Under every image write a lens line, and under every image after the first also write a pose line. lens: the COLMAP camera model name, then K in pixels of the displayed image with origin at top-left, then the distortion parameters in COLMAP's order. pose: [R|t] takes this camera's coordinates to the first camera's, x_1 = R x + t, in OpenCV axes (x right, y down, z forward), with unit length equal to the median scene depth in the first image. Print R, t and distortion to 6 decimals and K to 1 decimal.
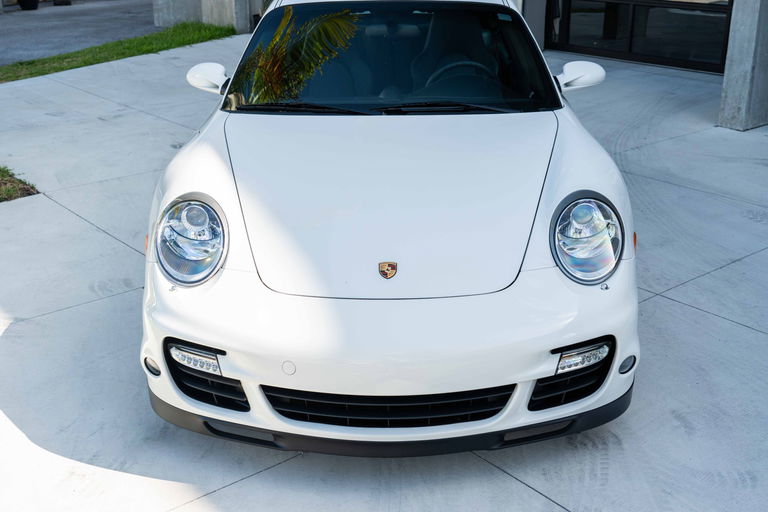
lens RADIAL K [[940.0, 0, 394.5], [0, 940.0, 263.3], [0, 0, 1]] dist [0.031567, 0.000000]
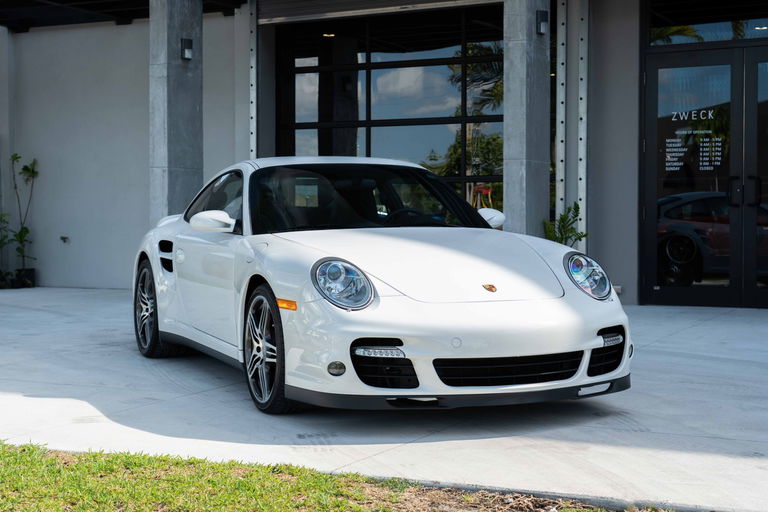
lens RADIAL K [[1255.8, 0, 387.2], [0, 1255.8, 257.2], [0, 0, 1]] dist [0.040178, 0.000000]
pose [[0.918756, -0.014201, 0.394569, -0.669580], [0.141151, 0.945121, -0.294656, 0.372922], [-0.368731, 0.326411, 0.870341, -0.492329]]
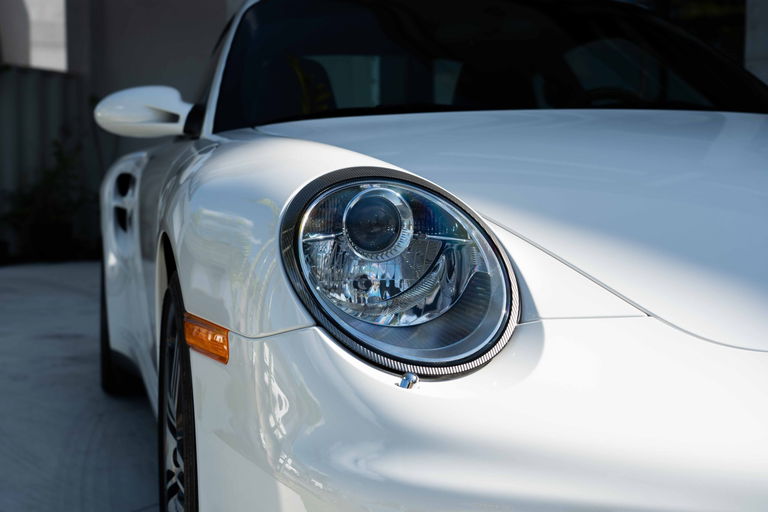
lens RADIAL K [[1181.9, 0, 376.0], [0, 1181.9, 249.8], [0, 0, 1]] dist [0.038713, 0.000000]
pose [[0.968086, -0.019731, 0.249841, -0.253350], [0.095939, 0.950136, -0.296711, 0.076782], [-0.231529, 0.311211, 0.921706, 0.442784]]
